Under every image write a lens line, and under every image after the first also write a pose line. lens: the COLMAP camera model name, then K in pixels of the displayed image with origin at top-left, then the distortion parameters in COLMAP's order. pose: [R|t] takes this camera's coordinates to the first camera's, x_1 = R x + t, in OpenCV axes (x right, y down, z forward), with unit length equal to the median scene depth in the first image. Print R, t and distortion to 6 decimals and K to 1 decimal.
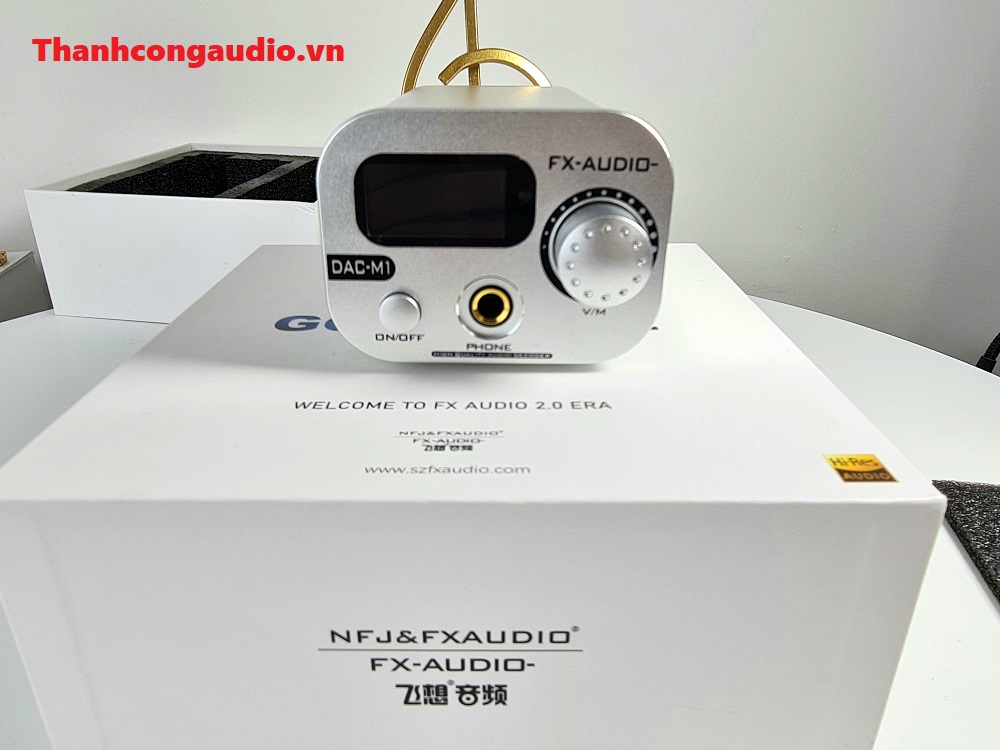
lens RADIAL K [[721.8, 0, 479.4], [0, 721.8, 372.7], [0, 0, 1]] dist [-0.001152, -0.000912]
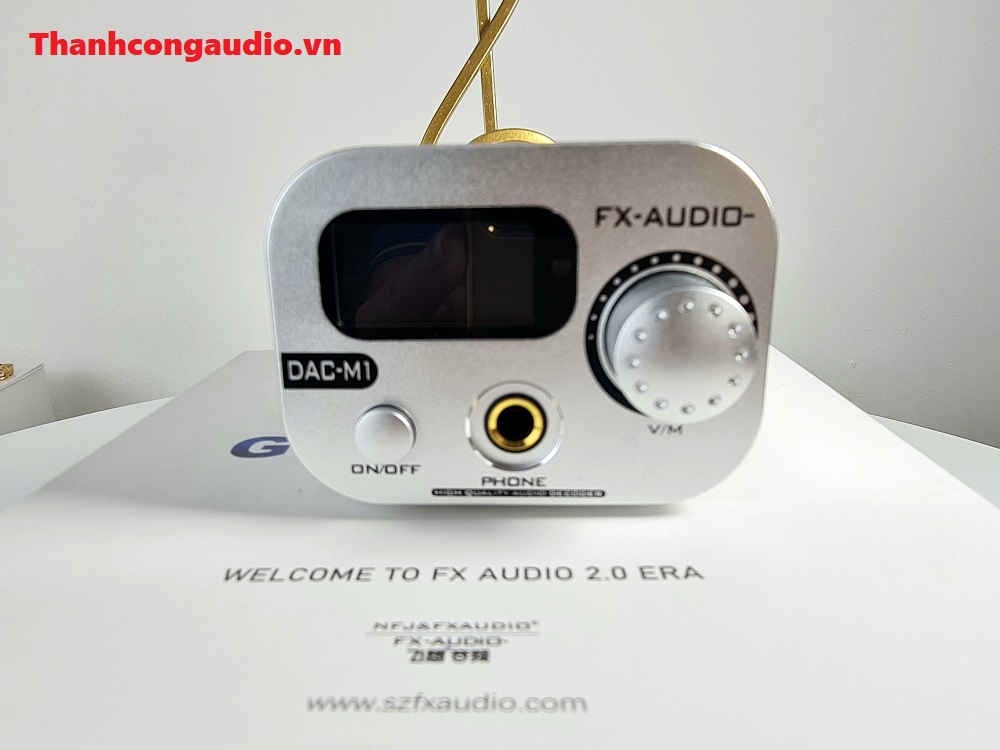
lens RADIAL K [[721.8, 0, 481.9], [0, 721.8, 377.0], [0, 0, 1]] dist [-0.001152, -0.000912]
pose [[0.999391, -0.014692, -0.031662, 0.006754], [0.009907, 0.989191, -0.146297, -0.036761], [0.033469, 0.145894, 0.988734, 0.321503]]
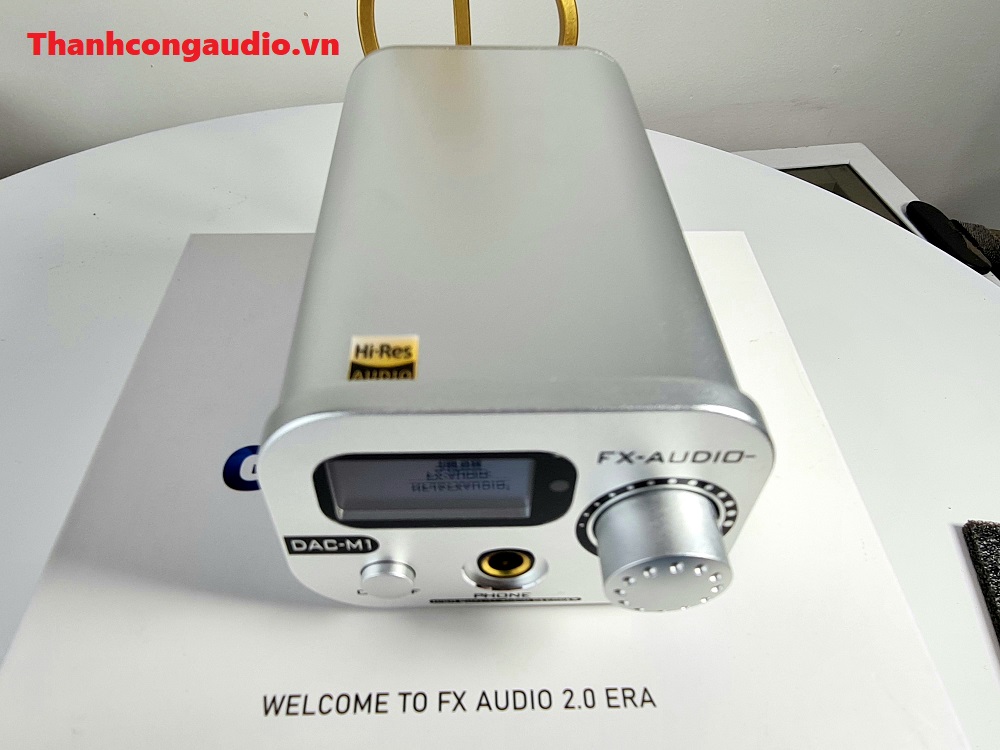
lens RADIAL K [[721.8, 0, 482.3], [0, 721.8, 385.7], [0, 0, 1]] dist [-0.001152, -0.000912]
pose [[0.999118, -0.020506, 0.036638, -0.035496], [0.005279, 0.927046, 0.374911, -0.590195], [-0.041653, -0.374387, 0.926337, 0.384441]]
